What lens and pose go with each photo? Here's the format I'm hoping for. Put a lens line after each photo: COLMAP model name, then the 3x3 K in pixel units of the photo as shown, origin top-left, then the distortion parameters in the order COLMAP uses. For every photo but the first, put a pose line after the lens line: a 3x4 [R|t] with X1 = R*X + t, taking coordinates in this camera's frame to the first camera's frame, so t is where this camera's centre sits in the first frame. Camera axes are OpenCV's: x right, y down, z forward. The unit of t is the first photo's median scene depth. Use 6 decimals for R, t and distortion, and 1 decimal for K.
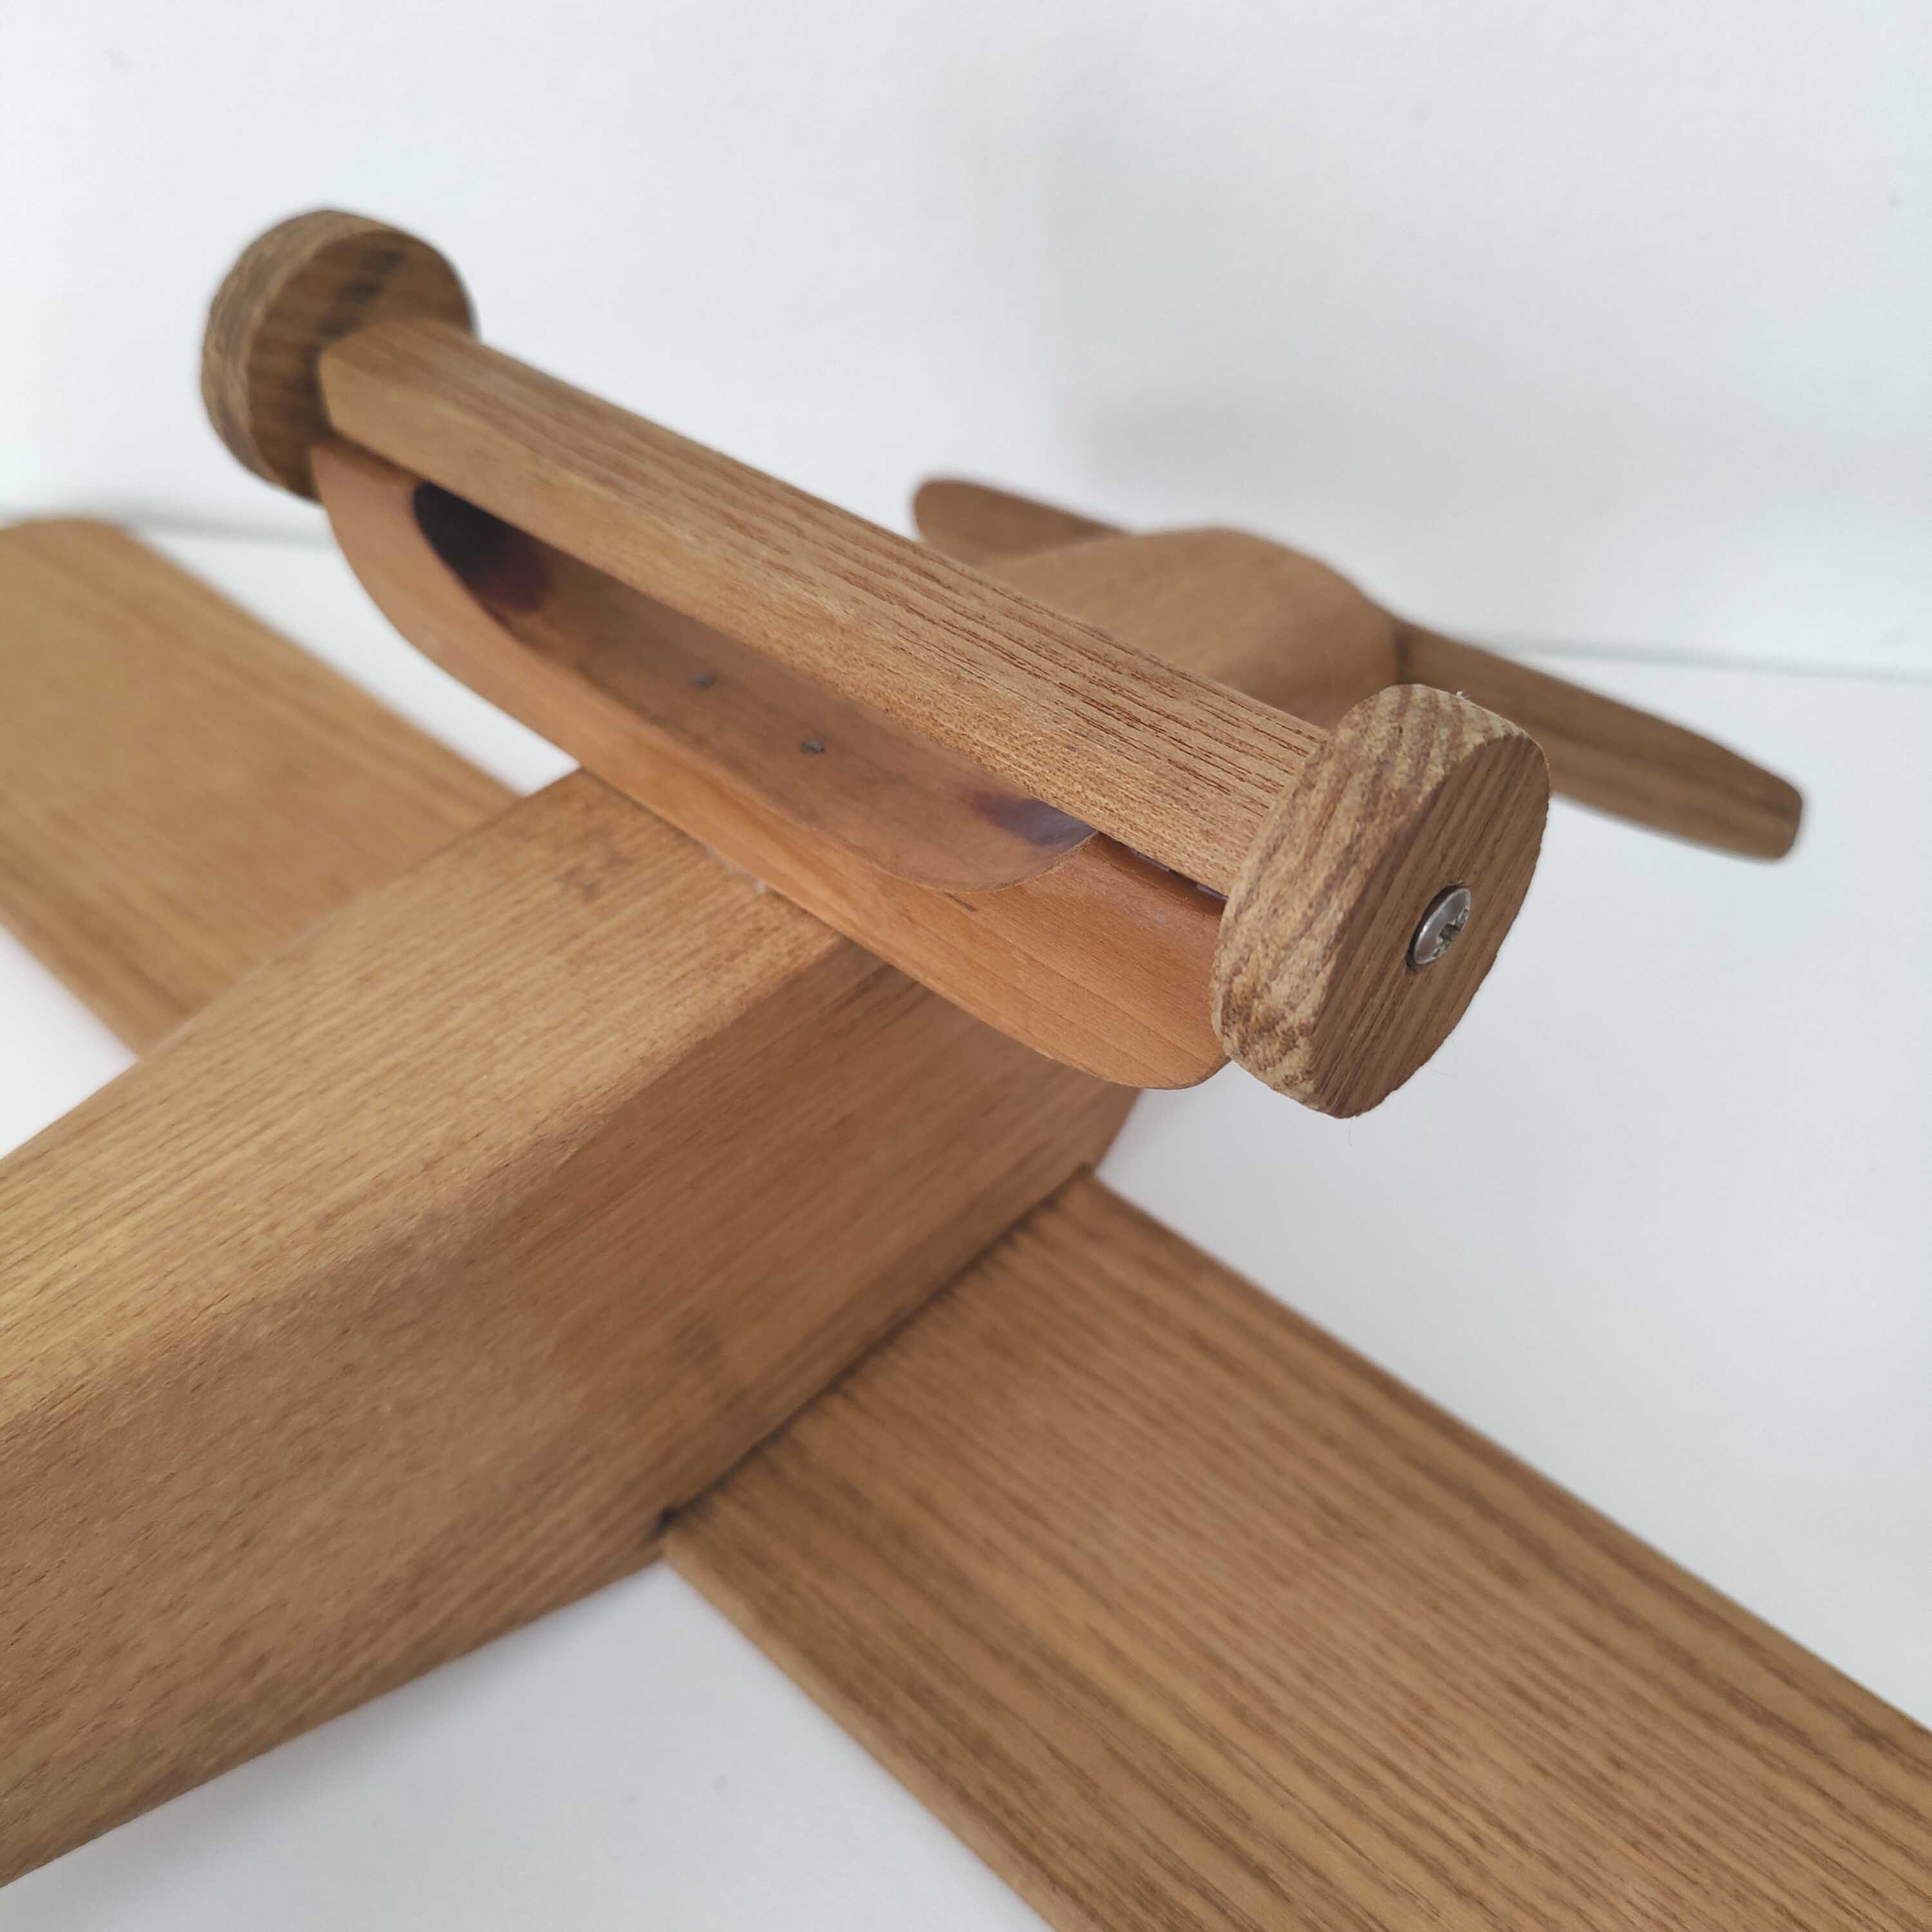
lens RADIAL K [[1920.4, 0, 934.4], [0, 1920.4, 955.9], [0, 0, 1]] dist [-0.018318, -0.008500]
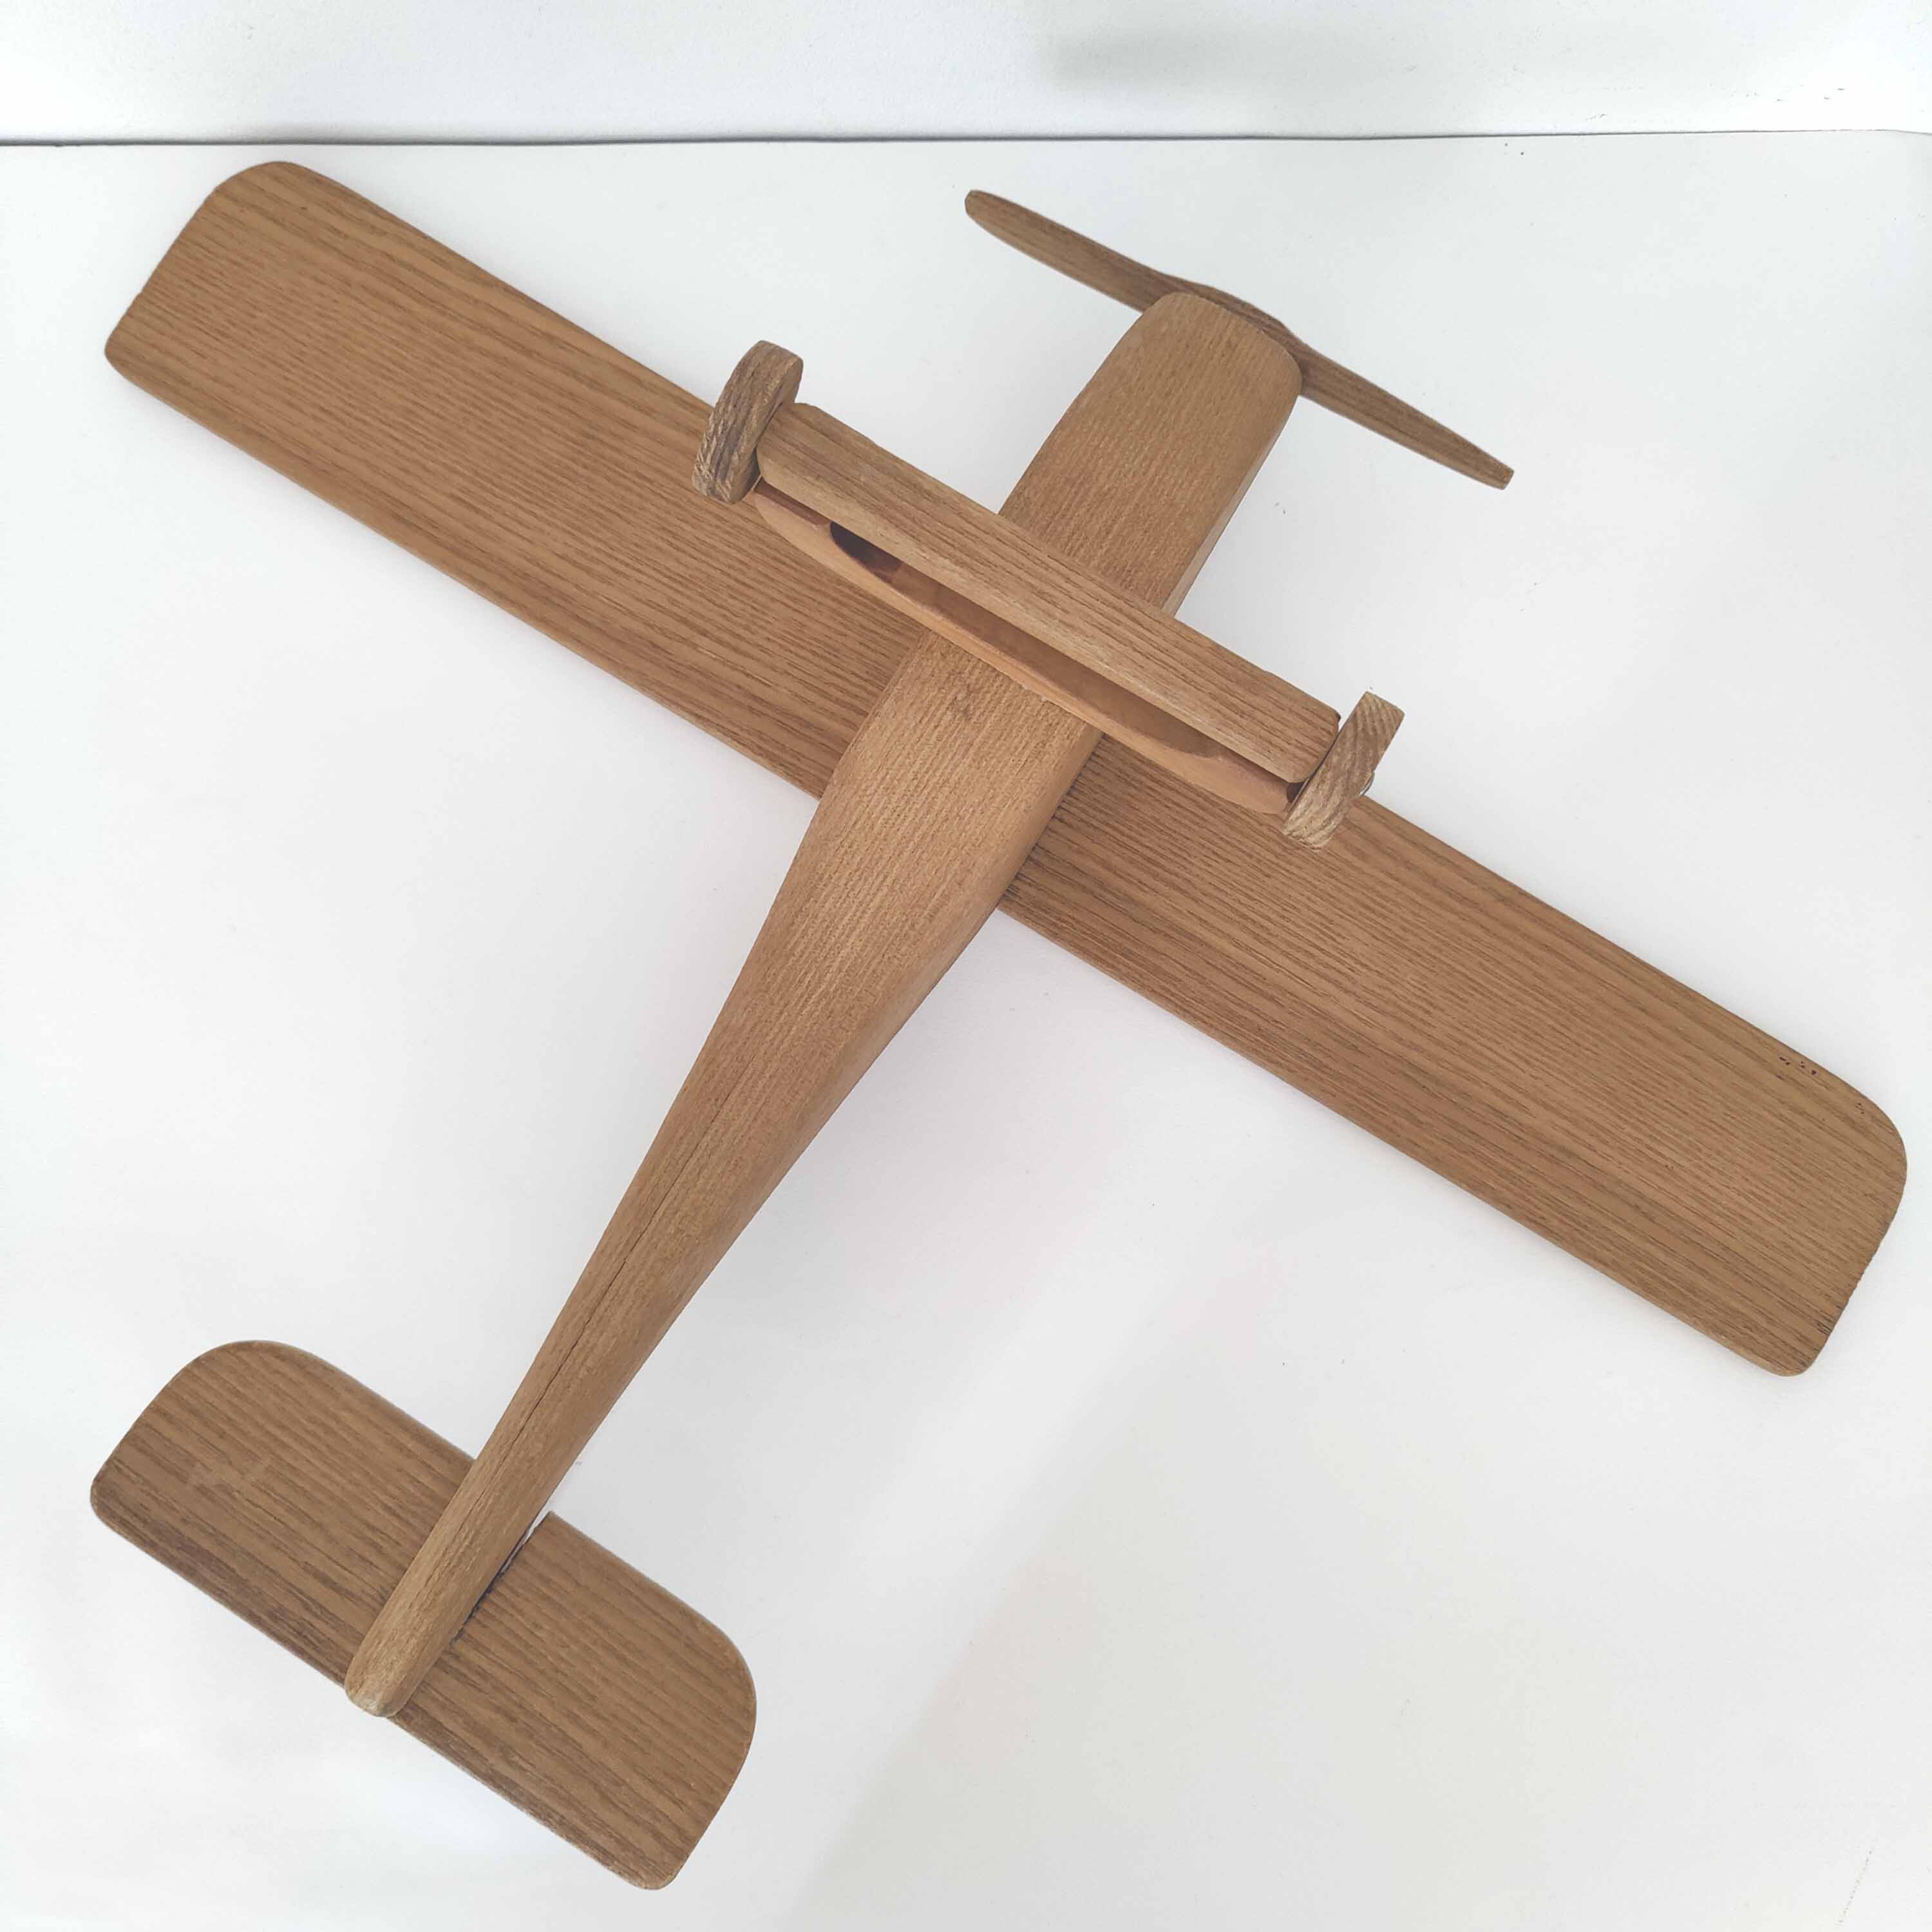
lens RADIAL K [[1920.4, 0, 934.4], [0, 1920.4, 955.9], [0, 0, 1]] dist [-0.018318, -0.008500]
pose [[0.976769, -0.204675, 0.063490, -0.412661], [0.114547, 0.749062, 0.652522, -1.263556], [-0.181113, -0.630090, 0.755105, -0.813939]]
